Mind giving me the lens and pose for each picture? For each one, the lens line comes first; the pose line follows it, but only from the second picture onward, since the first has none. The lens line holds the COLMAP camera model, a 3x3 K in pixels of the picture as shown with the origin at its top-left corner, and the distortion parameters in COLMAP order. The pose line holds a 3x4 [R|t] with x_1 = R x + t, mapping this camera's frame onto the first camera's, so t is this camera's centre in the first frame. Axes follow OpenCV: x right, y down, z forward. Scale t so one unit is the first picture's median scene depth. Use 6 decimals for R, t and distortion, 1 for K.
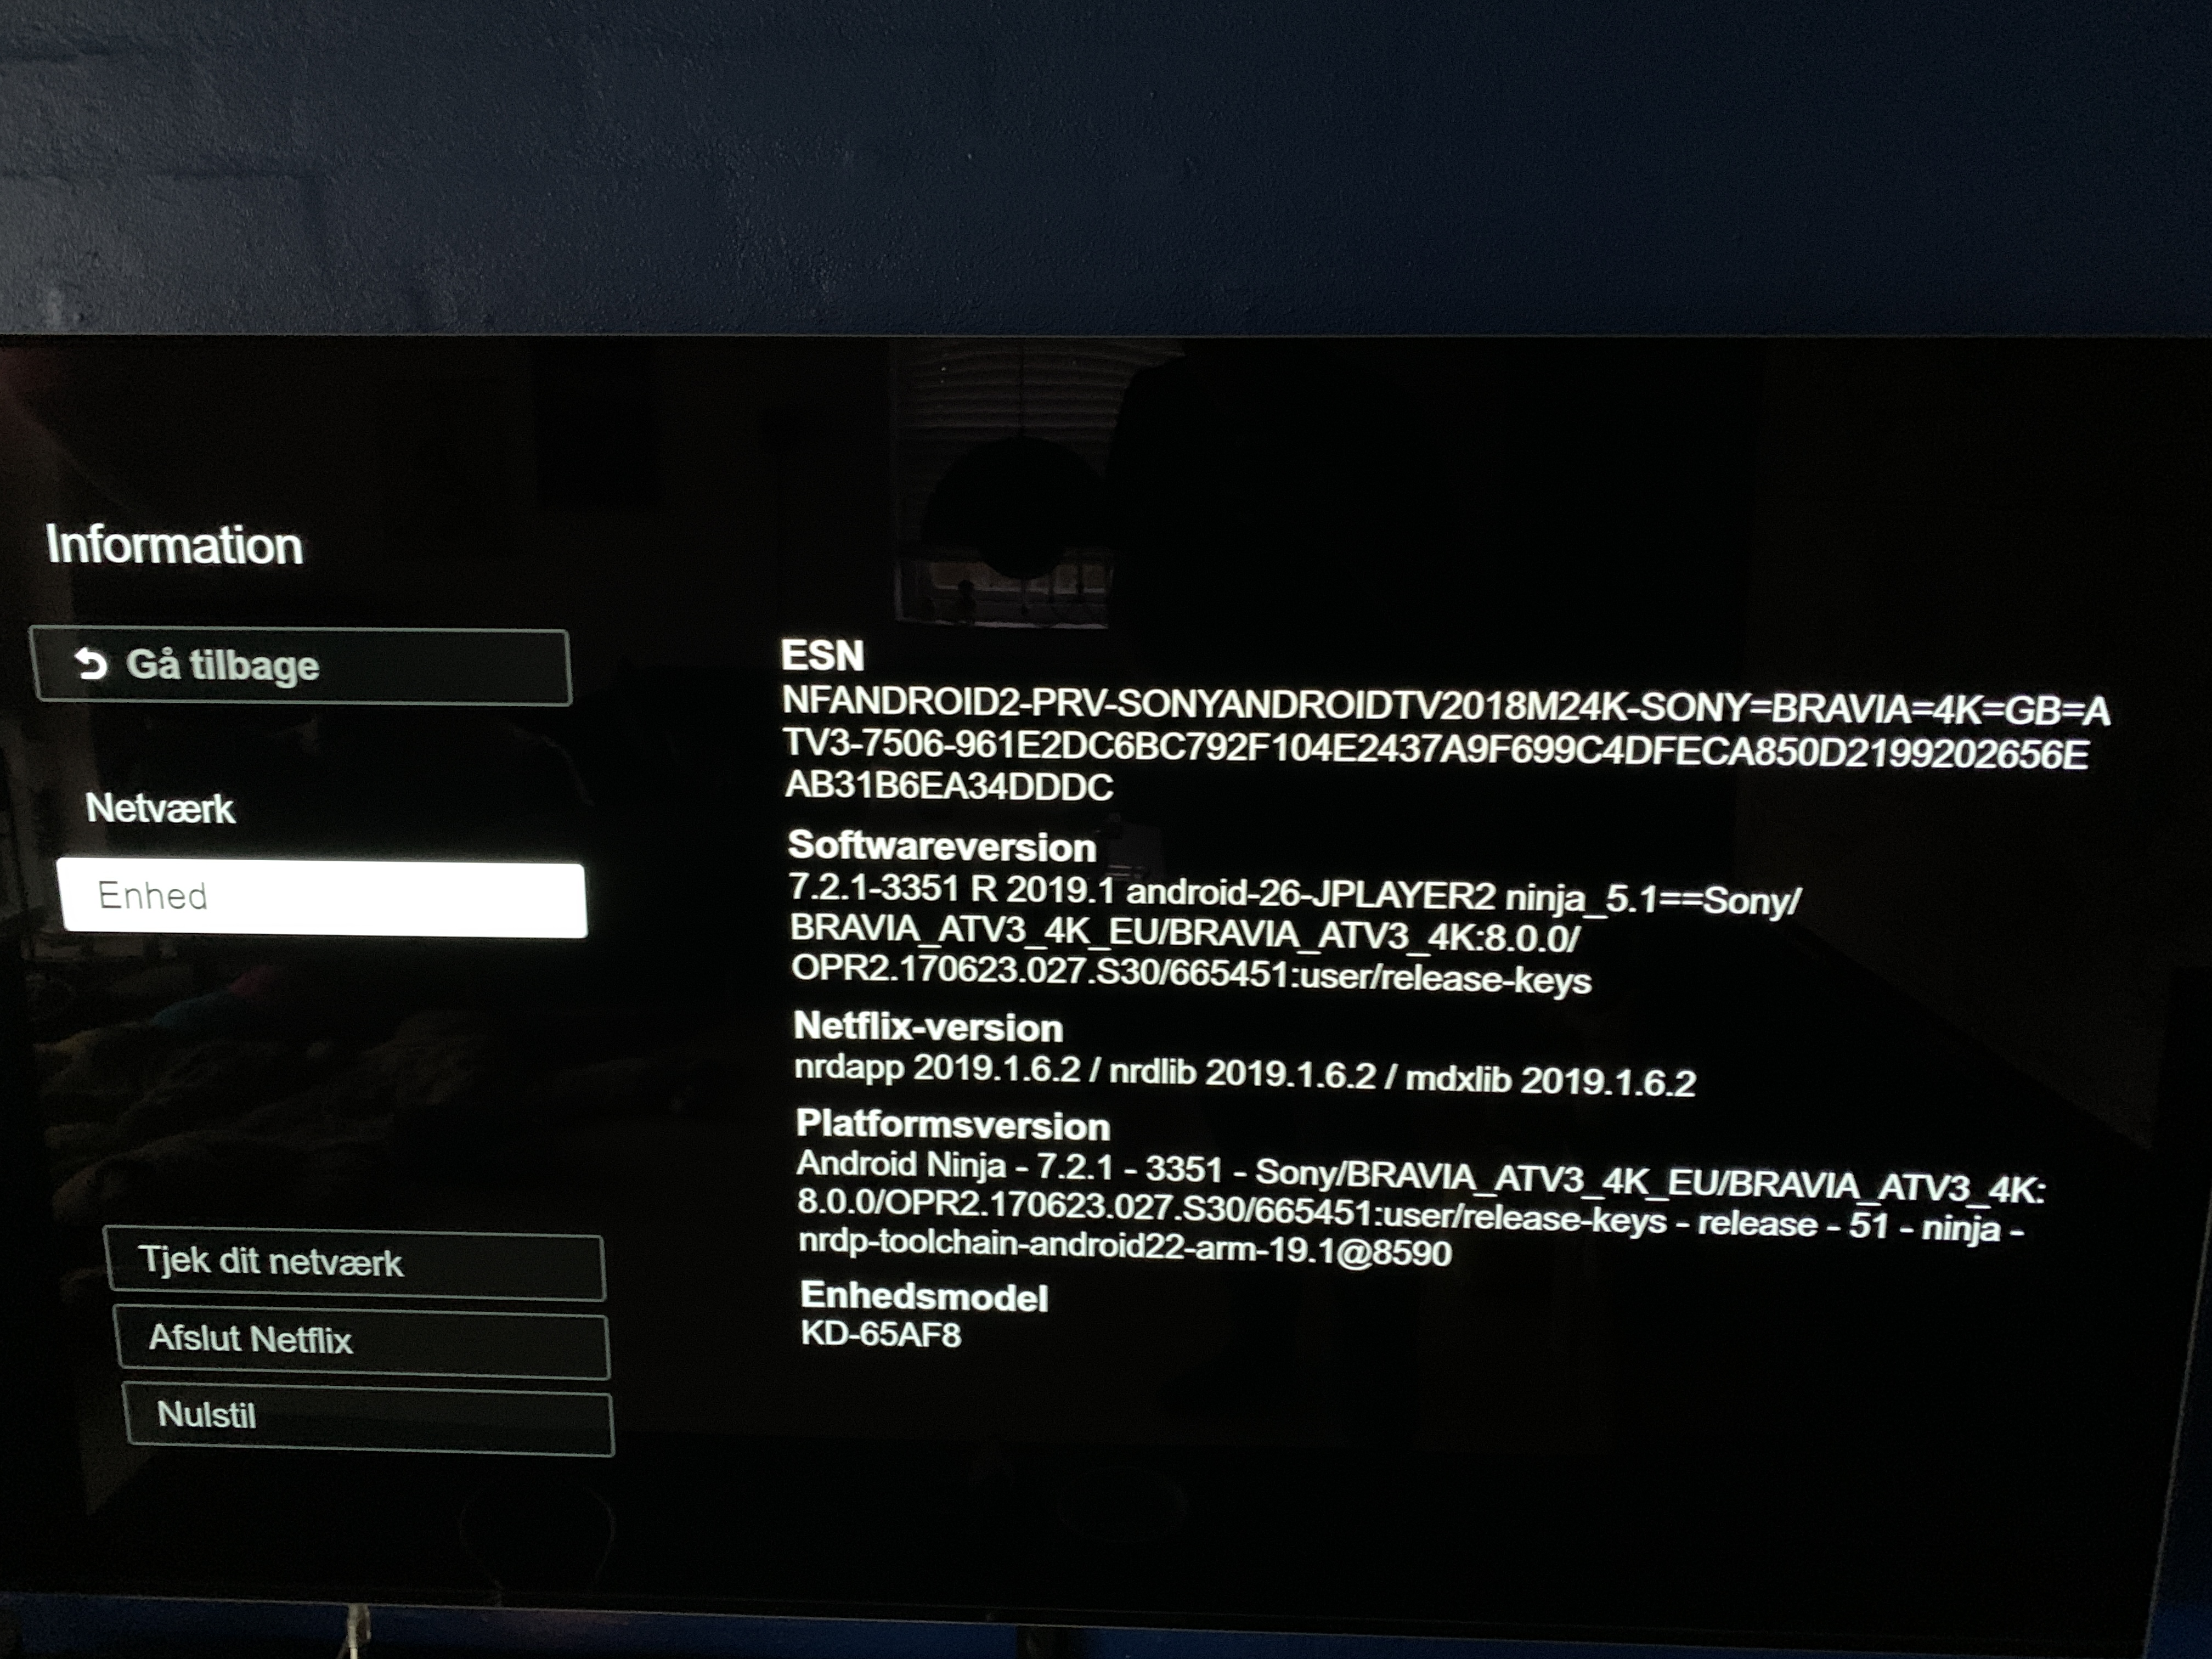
lens RADIAL K [[1672.0, 0, 1103.6], [0, 1672.0, 822.4], [0, 0, 1]] dist [-0.001140, 0.004838]
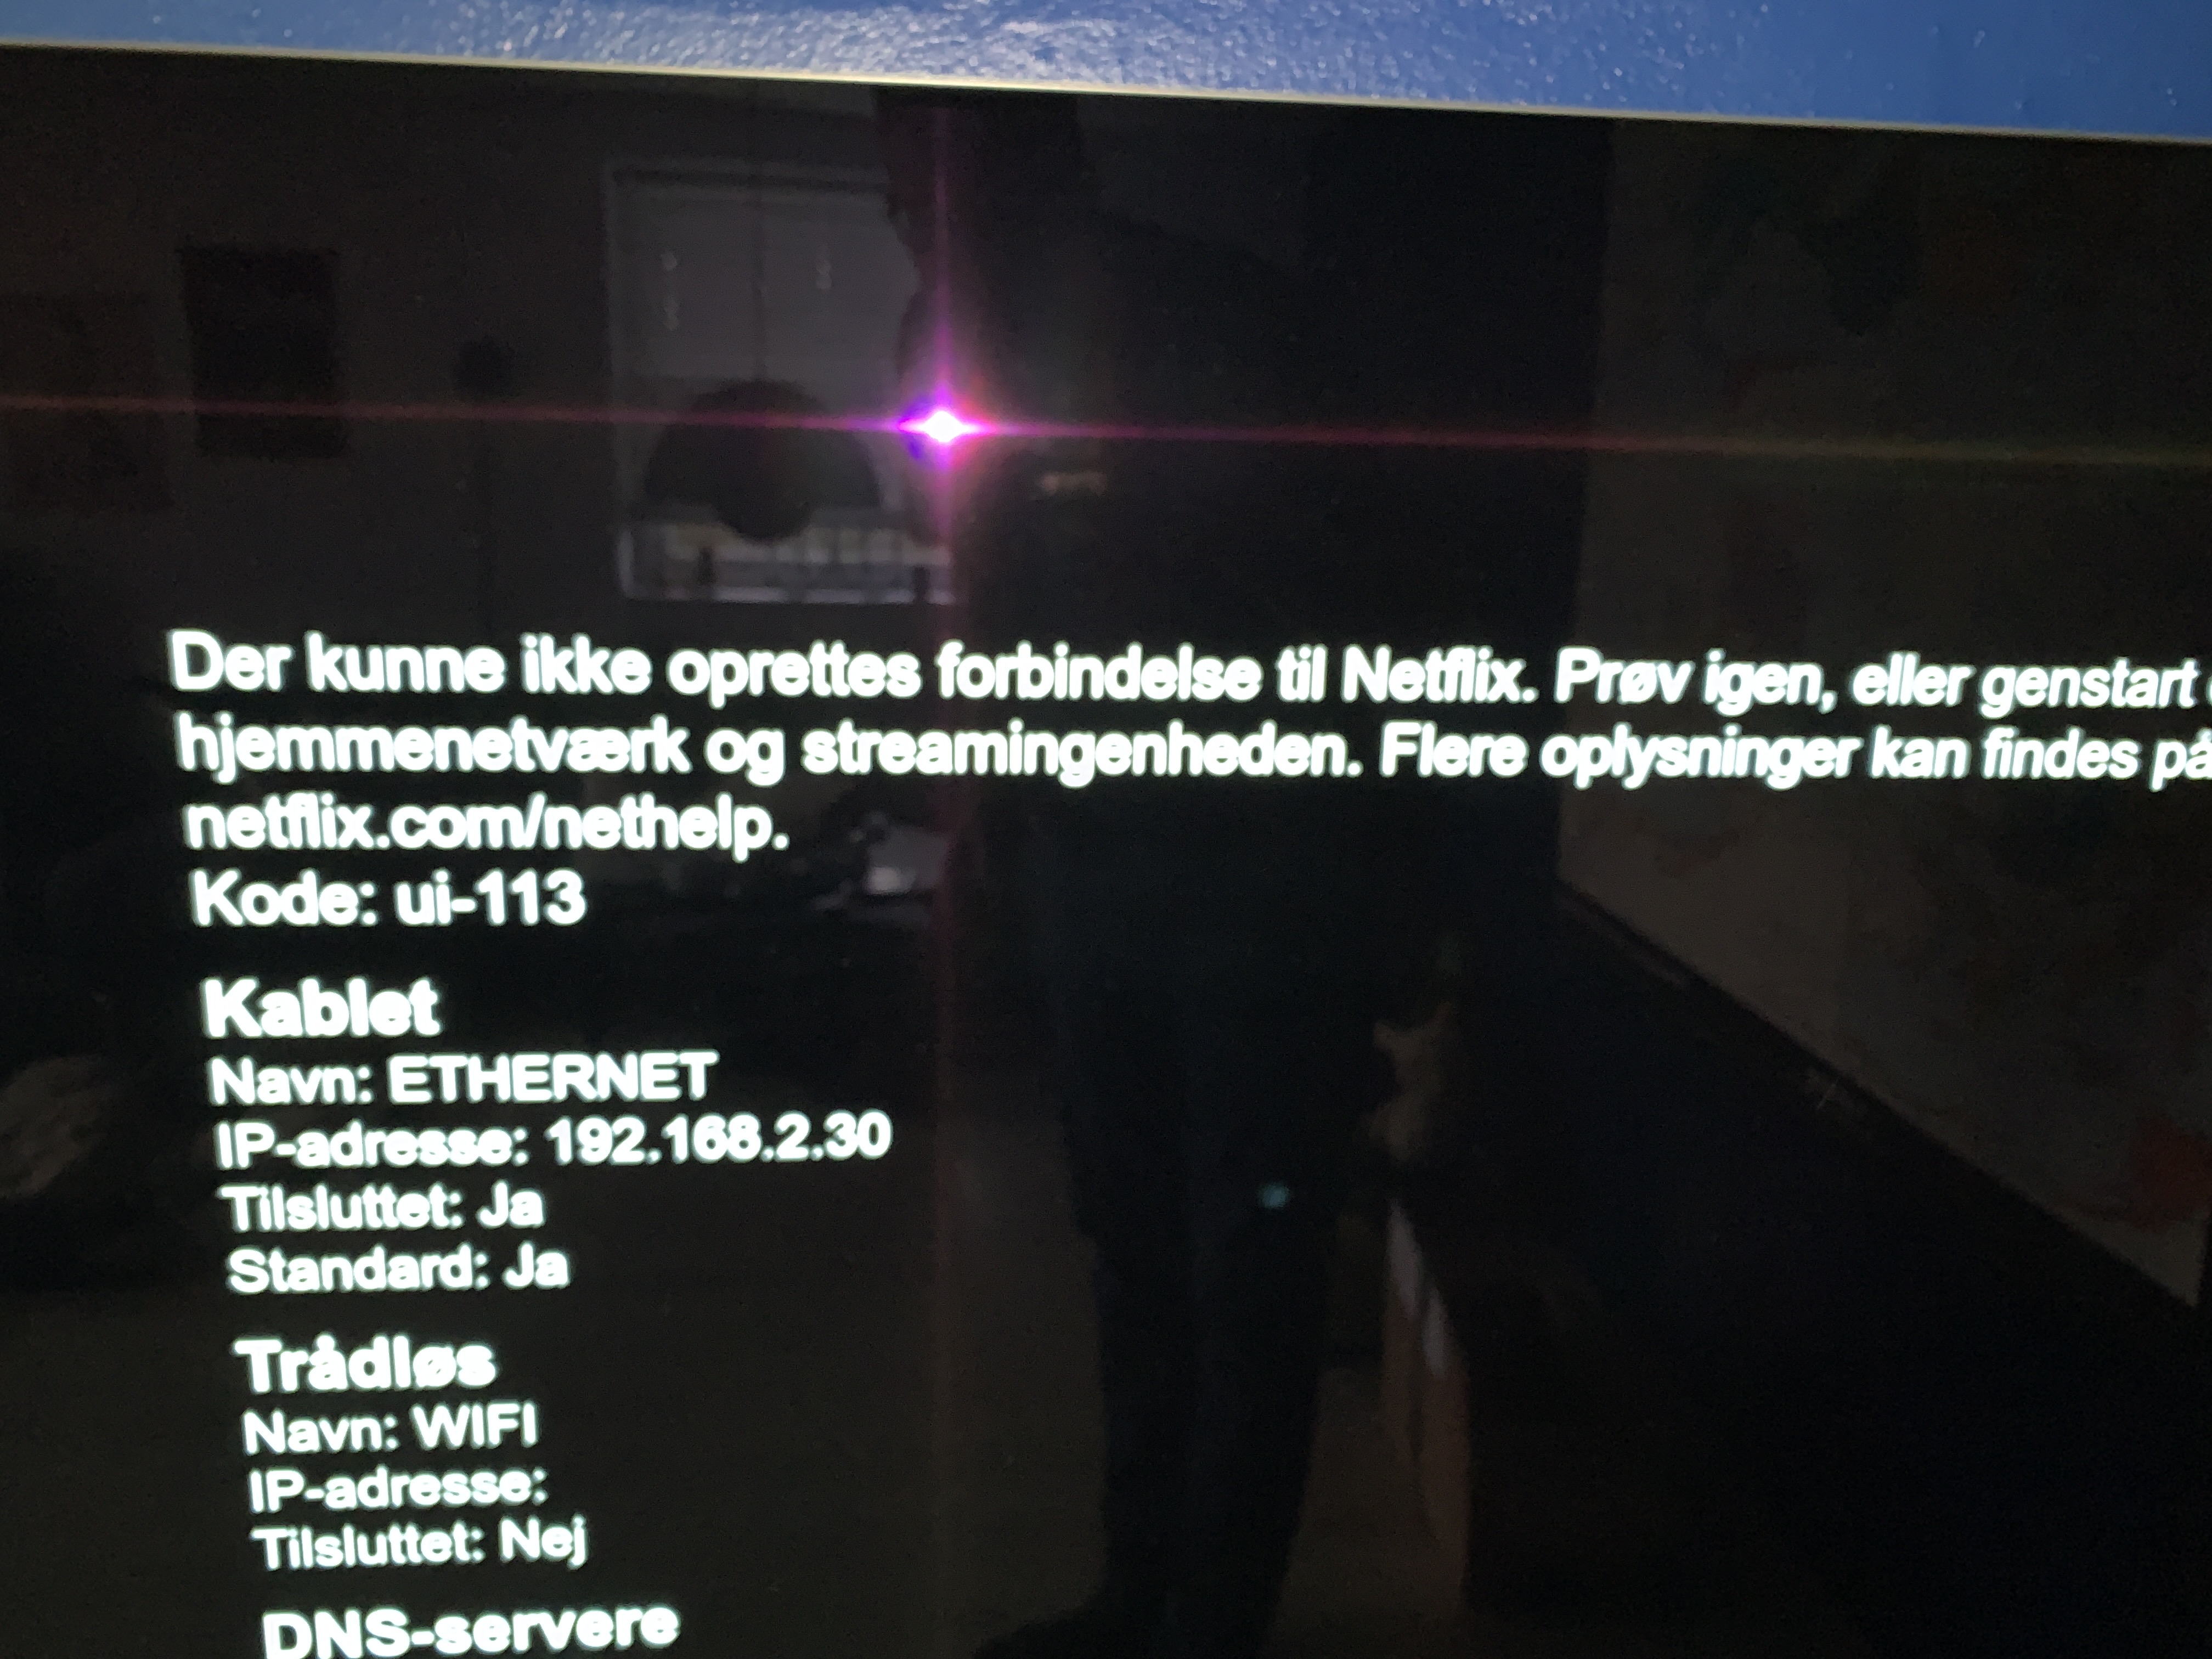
lens RADIAL K [[1672.0, 0, 1107.9], [0, 1672.0, 831.7], [0, 0, 1]] dist [-0.001140, 0.004838]
pose [[0.989964, -0.017089, 0.140282, 0.005530], [0.014836, 0.999744, 0.017087, -0.029073], [-0.140538, -0.014834, 0.989964, 0.384948]]
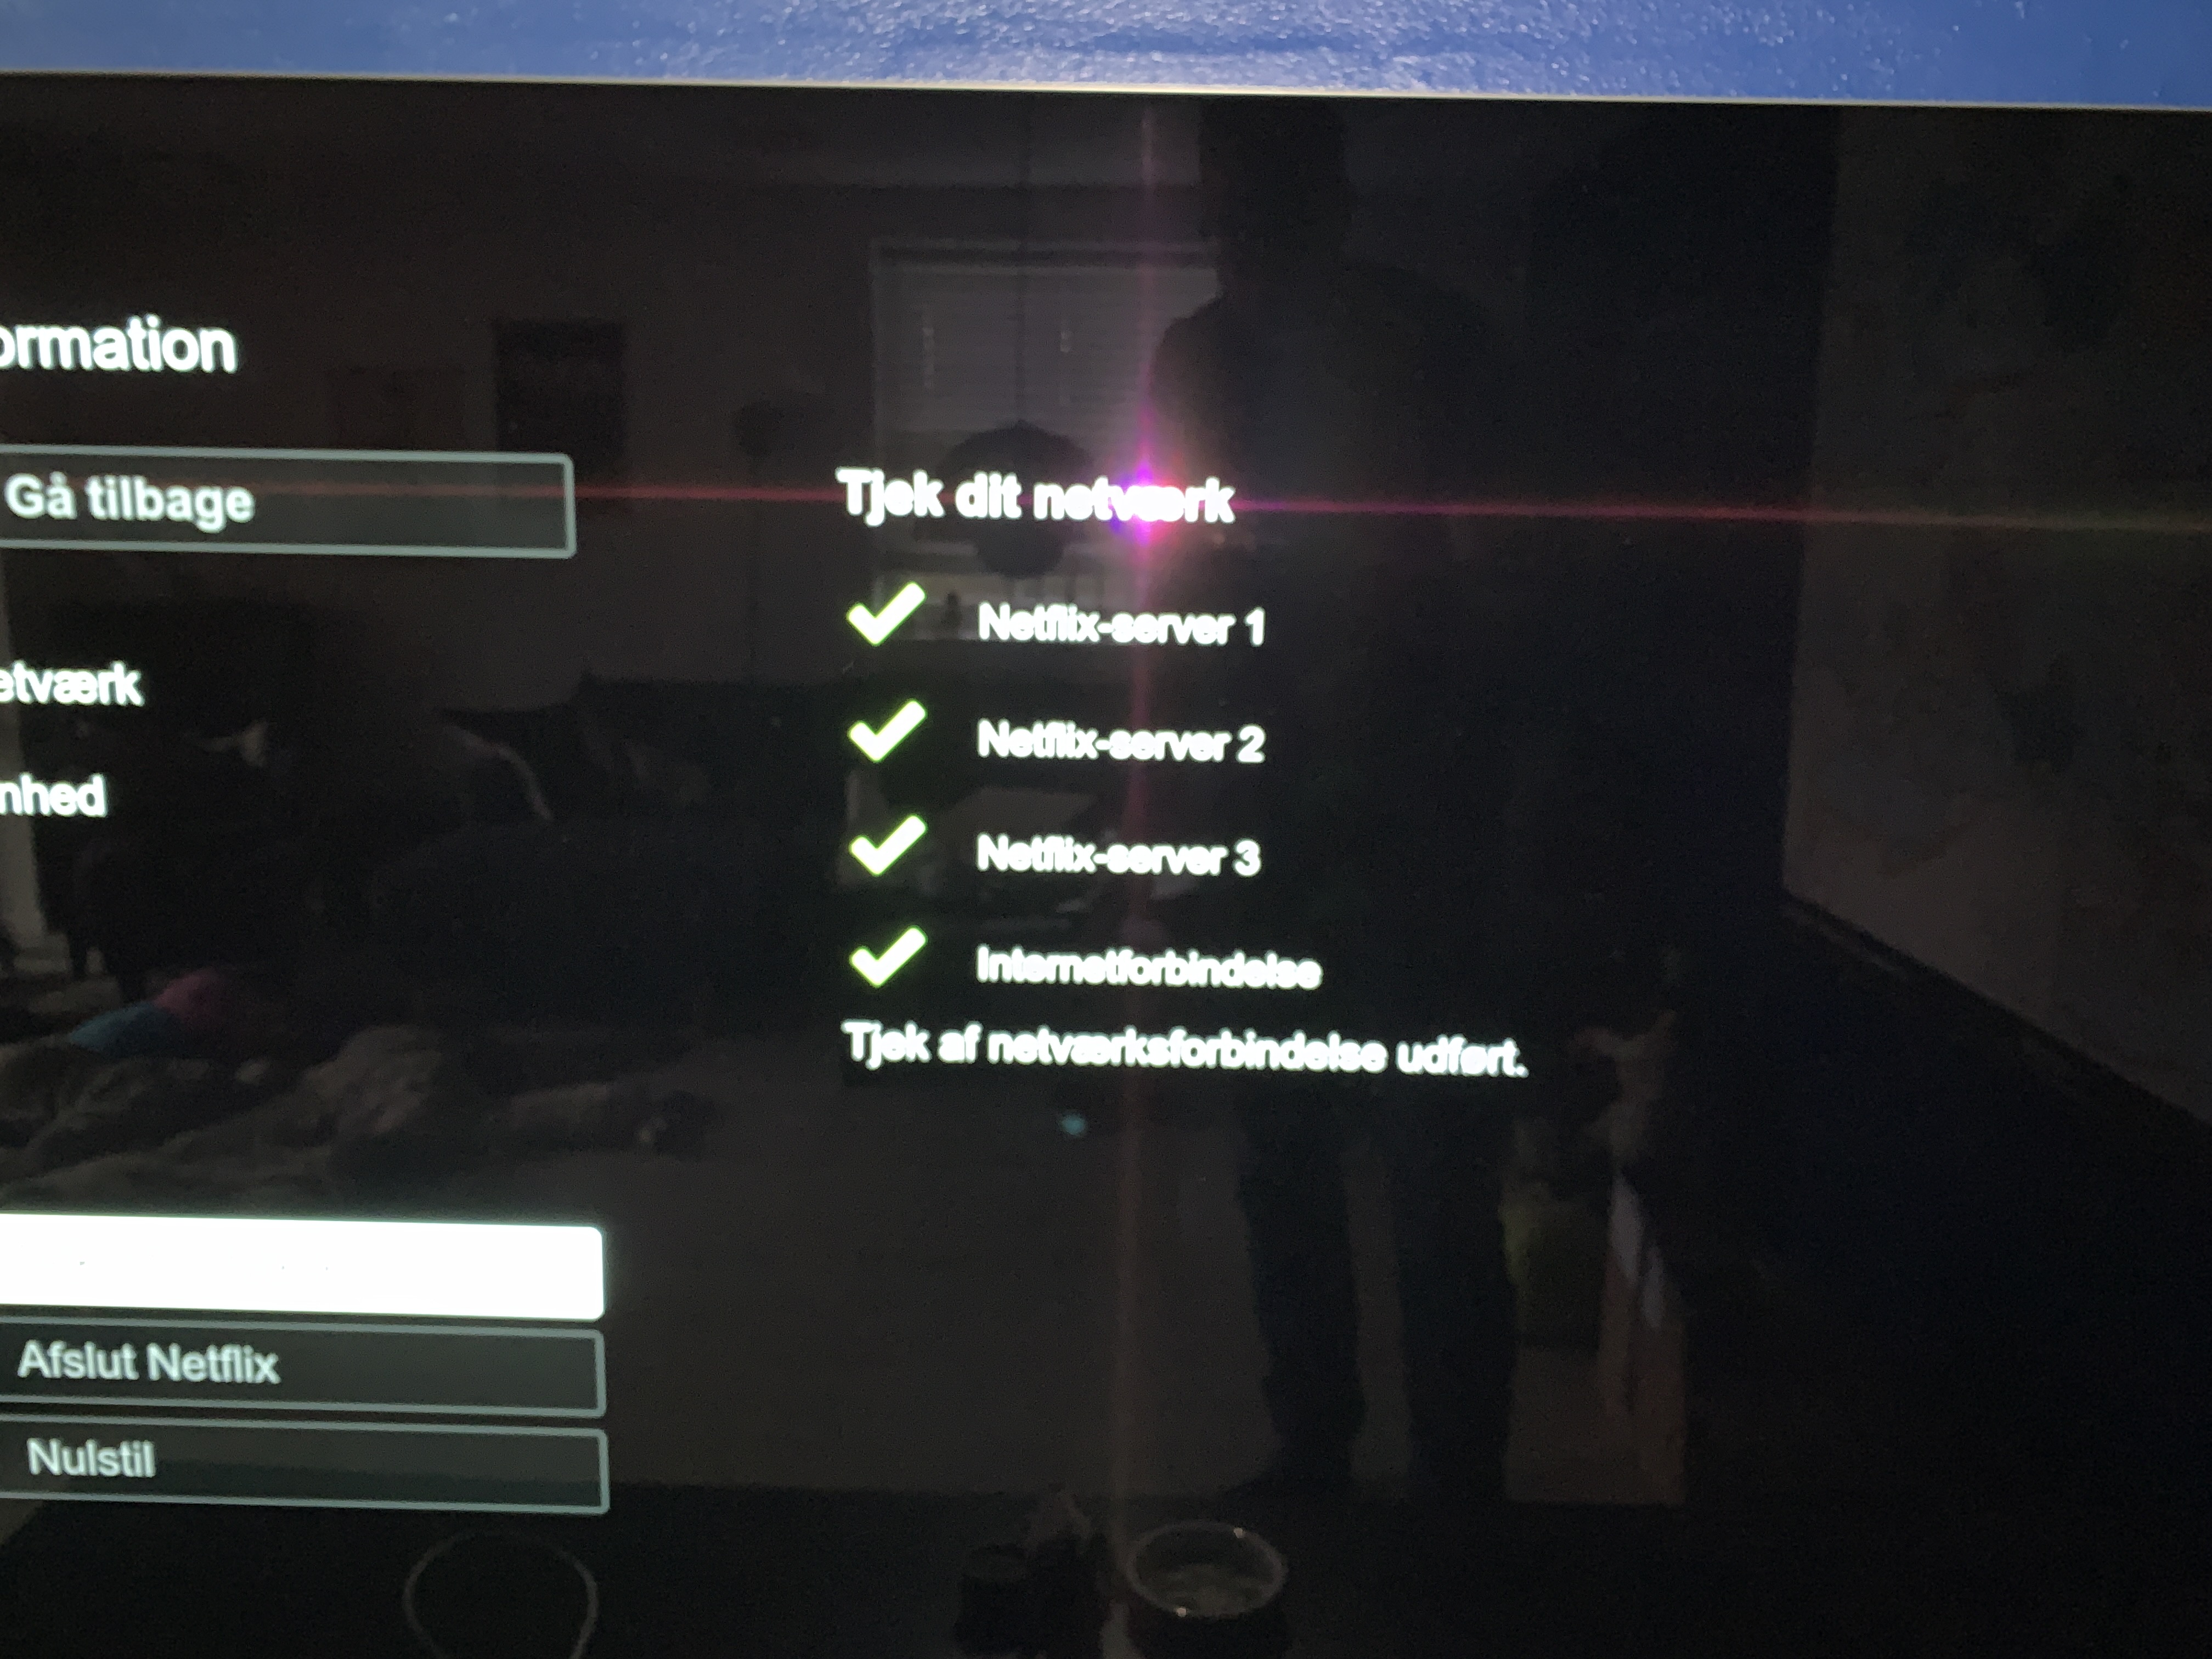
lens RADIAL K [[1672.0, 0, 1106.3], [0, 1672.0, 832.6], [0, 0, 1]] dist [-0.001140, 0.004838]
pose [[0.999609, 0.009261, 0.026396, -0.083584], [-0.008536, 0.999587, -0.027445, 0.081046], [-0.026639, 0.027209, 0.999275, 0.200139]]
